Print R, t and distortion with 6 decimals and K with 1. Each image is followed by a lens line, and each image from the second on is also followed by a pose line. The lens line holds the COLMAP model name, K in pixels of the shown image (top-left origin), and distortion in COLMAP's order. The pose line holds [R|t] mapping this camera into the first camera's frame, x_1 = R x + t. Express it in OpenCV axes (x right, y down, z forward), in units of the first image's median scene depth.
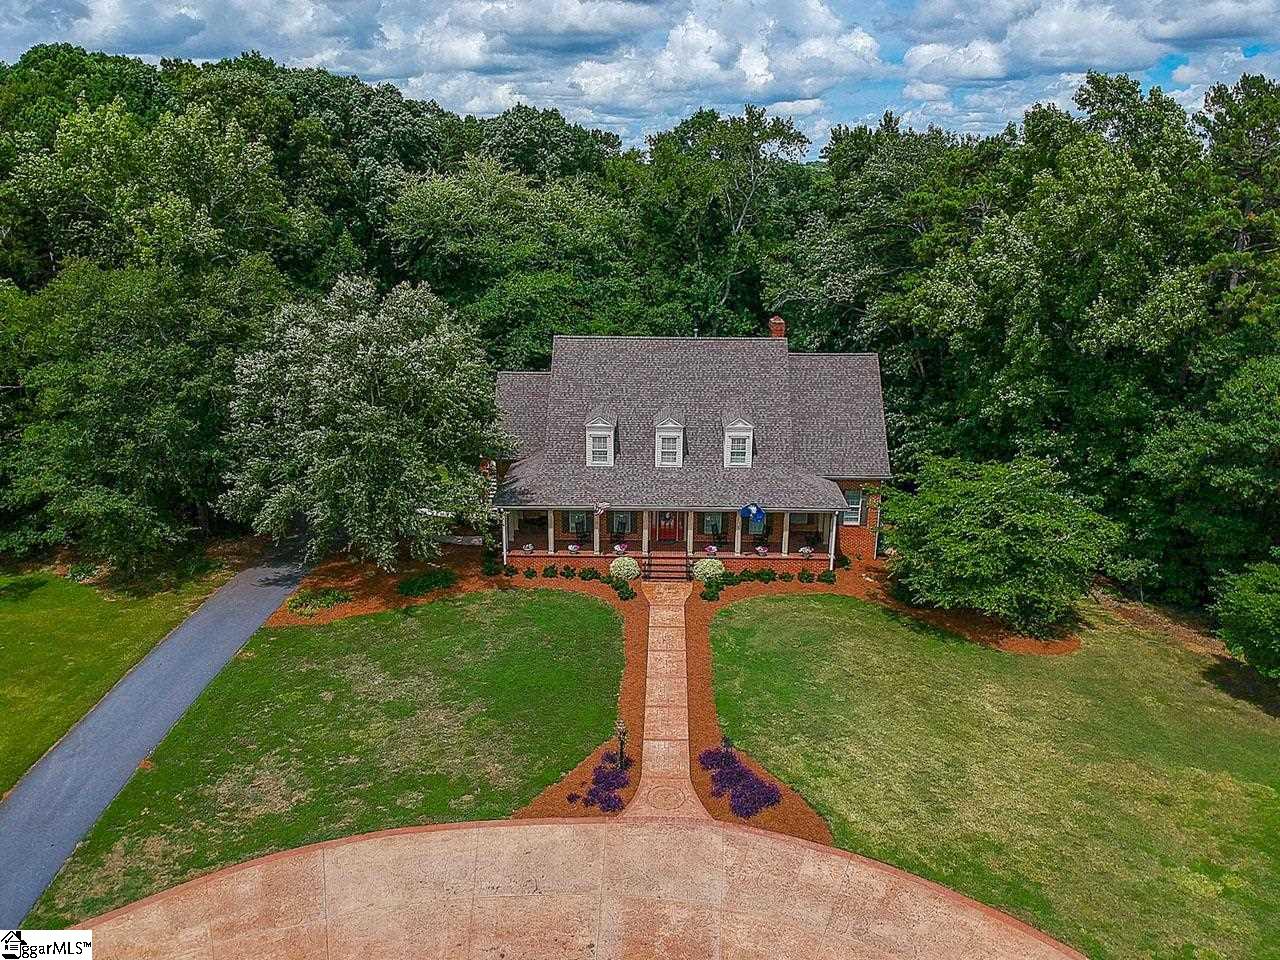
lens RADIAL K [[973.8, 0, 645.1], [0, 973.8, 481.0], [0, 0, 1]] dist [0.004745, -0.040321]
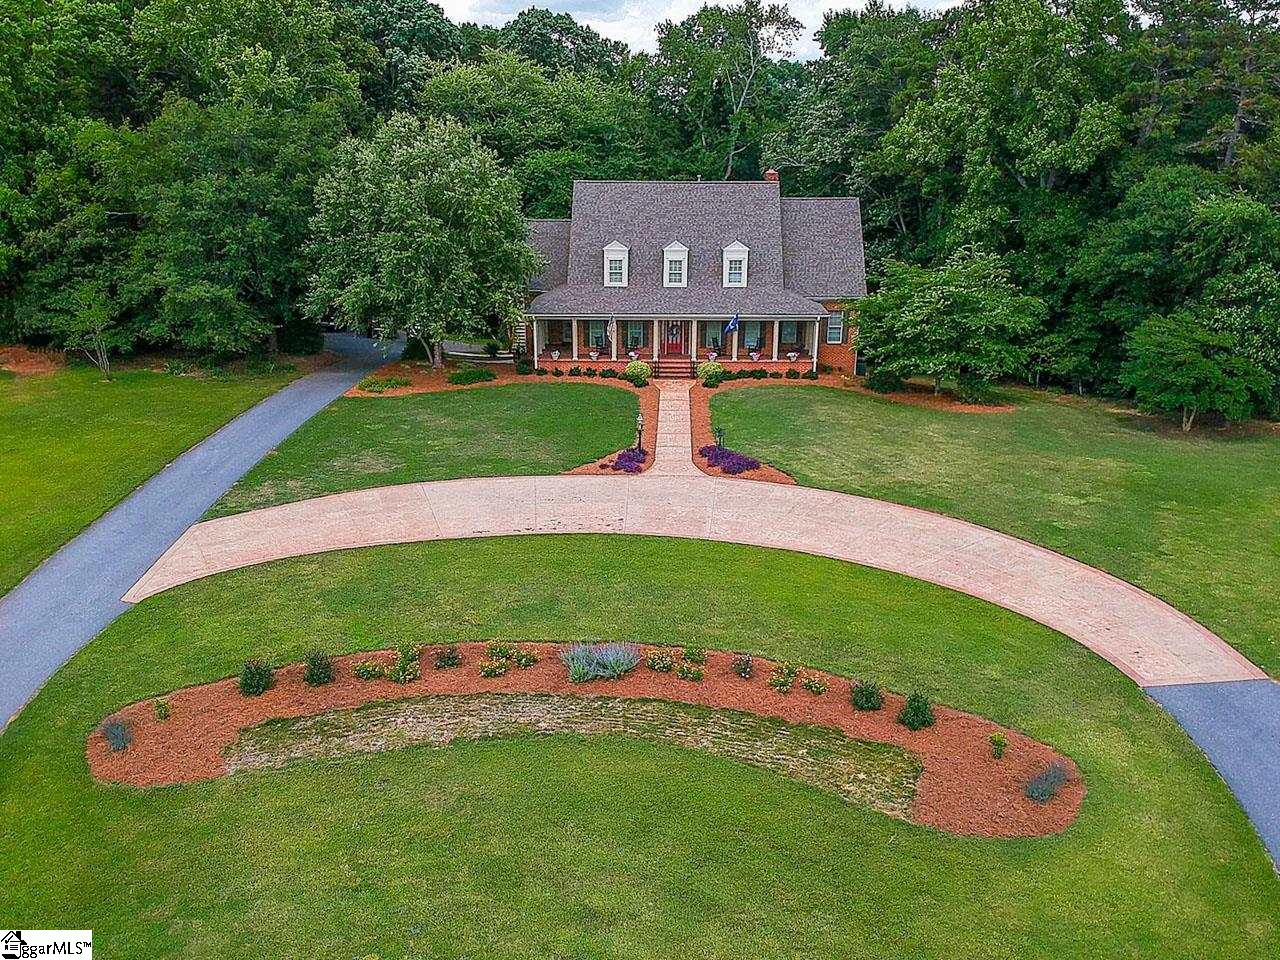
lens RADIAL K [[1088.6, 0, 649.7], [0, 1088.6, 477.6], [0, 0, 1]] dist [0.003085, -0.012775]
pose [[0.999985, -0.005095, -0.001753, -0.005575], [0.005096, 0.999987, 0.000820, 0.217976], [0.001749, -0.000829, 0.999998, -0.309920]]
